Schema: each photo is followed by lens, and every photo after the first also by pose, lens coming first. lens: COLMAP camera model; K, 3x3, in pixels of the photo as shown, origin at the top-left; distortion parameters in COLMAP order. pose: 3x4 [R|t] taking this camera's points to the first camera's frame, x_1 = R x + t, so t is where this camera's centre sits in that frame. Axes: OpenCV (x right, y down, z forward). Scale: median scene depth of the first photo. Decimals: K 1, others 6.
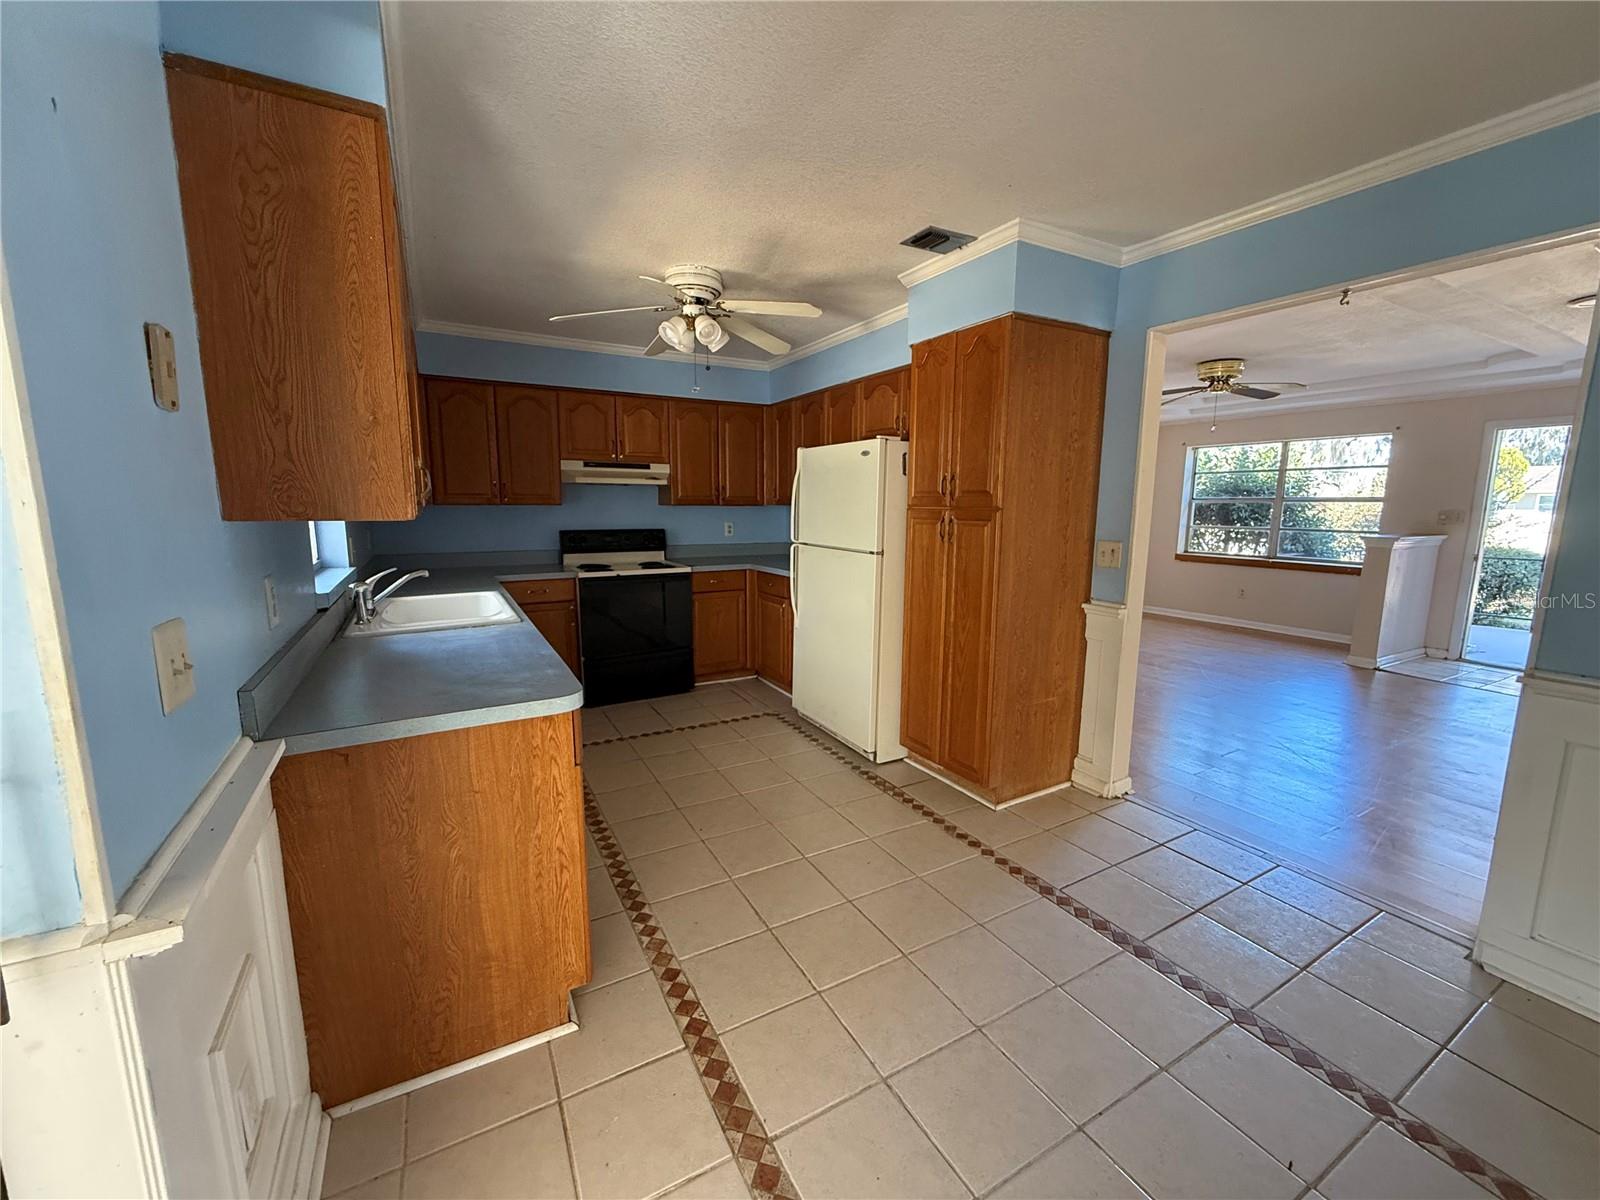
lens RADIAL K [[636.0, 0, 797.1], [0, 636.0, 597.7], [0, 0, 1]] dist [-0.000909, -0.000245]
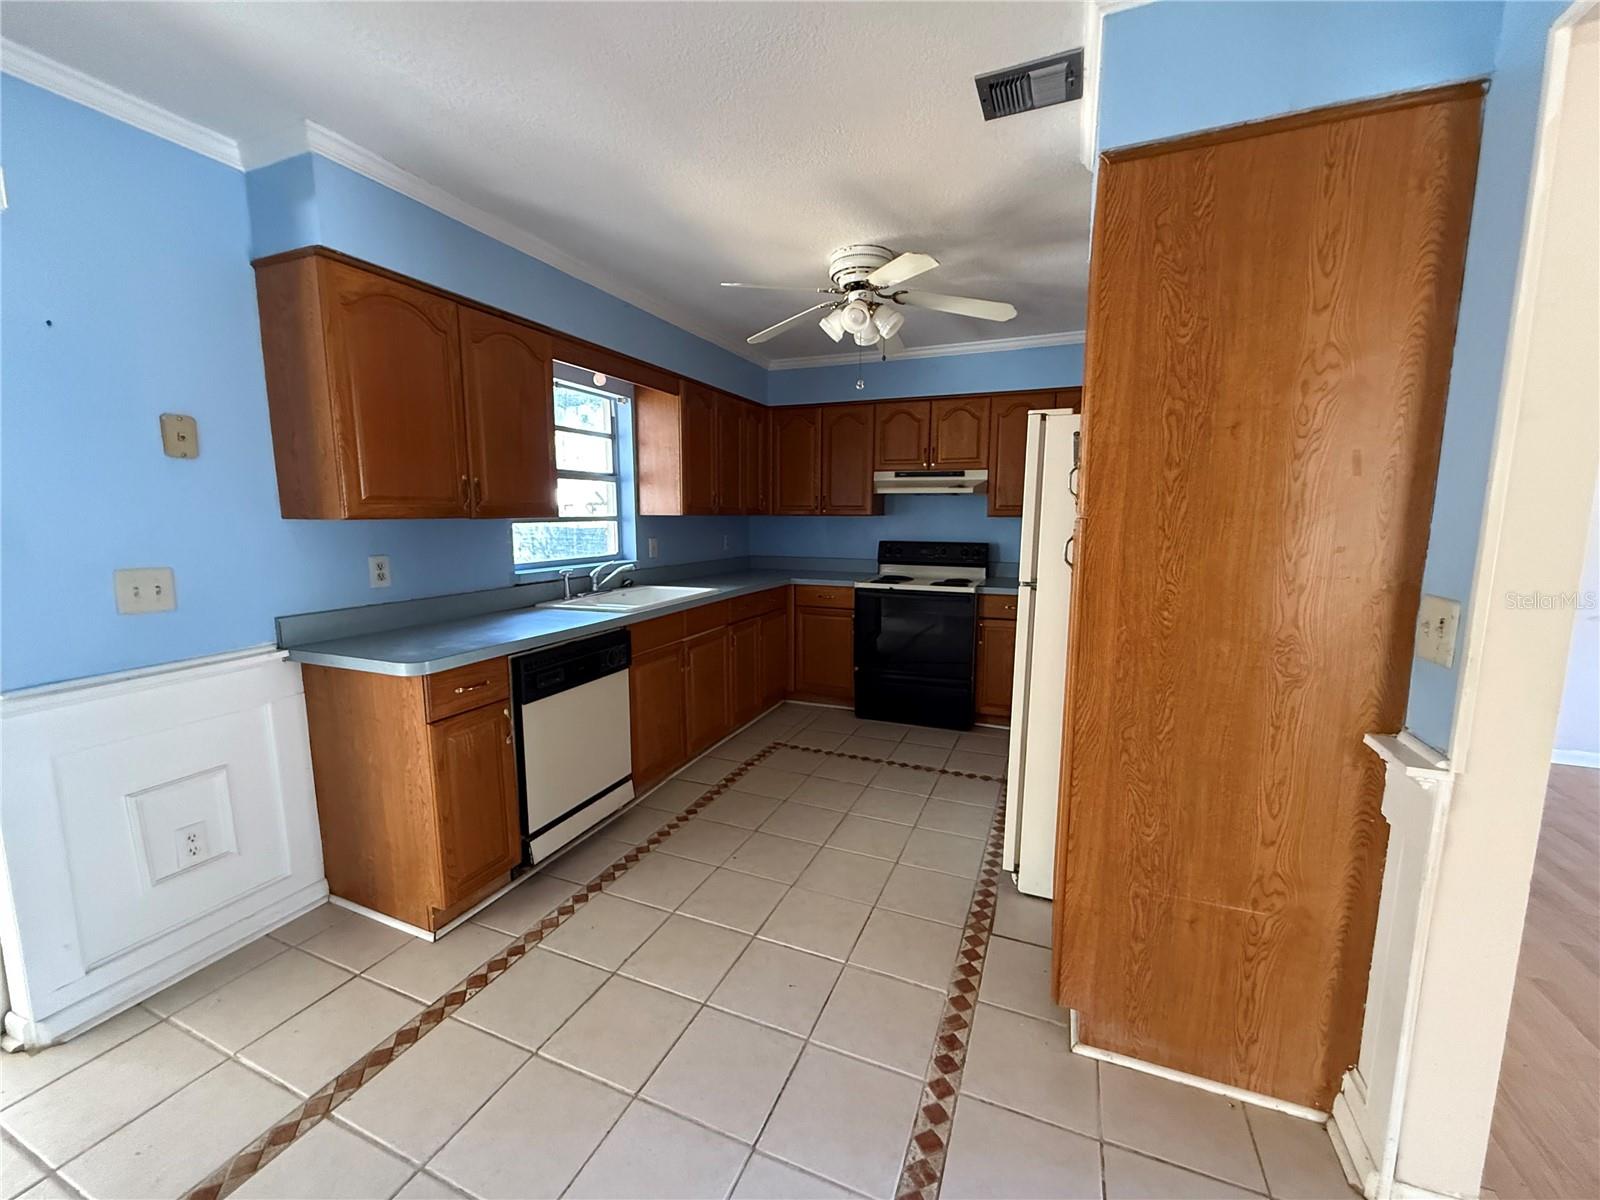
lens RADIAL K [[636.0, 0, 797.1], [0, 636.0, 597.7], [0, 0, 1]] dist [-0.000909, -0.000245]
pose [[0.619199, 0.100109, -0.778827, 0.537763], [-0.117839, 0.992455, 0.033881, -0.052786], [0.776342, 0.070797, 0.626324, 0.410592]]
